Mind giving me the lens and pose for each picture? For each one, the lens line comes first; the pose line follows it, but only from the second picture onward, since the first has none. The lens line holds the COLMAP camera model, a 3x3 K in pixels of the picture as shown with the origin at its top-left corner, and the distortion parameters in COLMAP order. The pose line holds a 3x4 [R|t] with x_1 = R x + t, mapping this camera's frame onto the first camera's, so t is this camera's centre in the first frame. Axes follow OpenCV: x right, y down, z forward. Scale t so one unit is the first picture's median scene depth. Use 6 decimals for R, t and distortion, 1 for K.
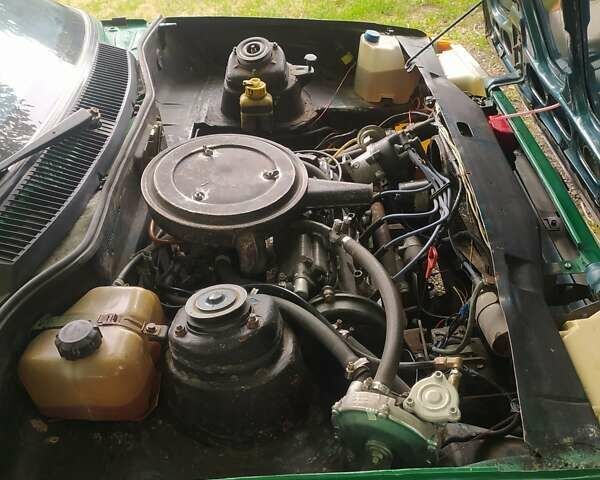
lens RADIAL K [[605.1, 0, 297.8], [0, 605.1, 240.1], [0, 0, 1]] dist [0.050463, -0.014524]
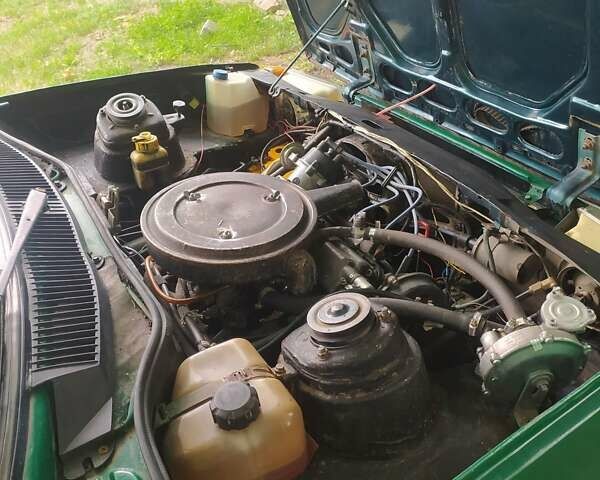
lens RADIAL K [[605.1, 0, 297.8], [0, 605.1, 240.1], [0, 0, 1]] dist [0.050463, -0.014524]
pose [[0.851718, -0.299066, 0.430274, -0.374605], [0.343231, 0.938867, -0.026849, -0.001815], [-0.395940, 0.170551, 0.902299, 0.094045]]
